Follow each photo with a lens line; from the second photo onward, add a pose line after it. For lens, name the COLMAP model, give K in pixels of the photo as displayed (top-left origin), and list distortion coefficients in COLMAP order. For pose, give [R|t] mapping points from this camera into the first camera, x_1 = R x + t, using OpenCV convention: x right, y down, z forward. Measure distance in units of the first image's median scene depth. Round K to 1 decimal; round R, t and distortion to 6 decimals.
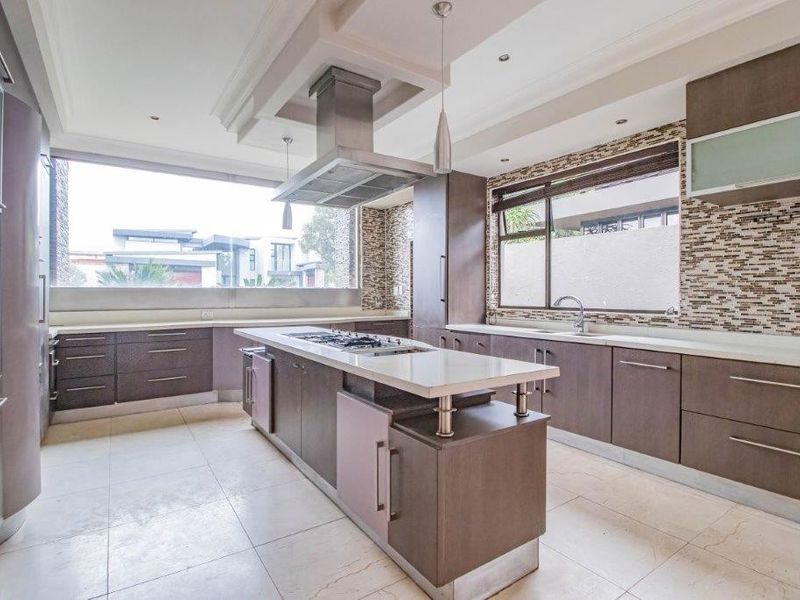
lens RADIAL K [[416.4, 0, 400.6], [0, 416.4, 295.5], [0, 0, 1]] dist [0.004917, -0.016623]
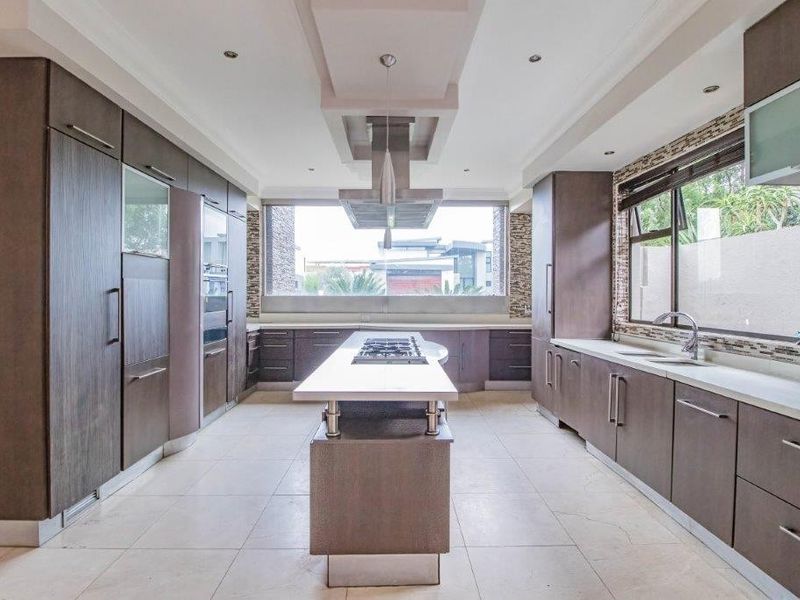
lens RADIAL K [[416.4, 0, 400.6], [0, 416.4, 295.5], [0, 0, 1]] dist [0.004917, -0.016623]
pose [[0.839017, 0.005623, -0.544077, 0.322122], [-0.006018, 0.999981, 0.001054, -0.023699], [0.544072, 0.002390, 0.839035, 0.033223]]
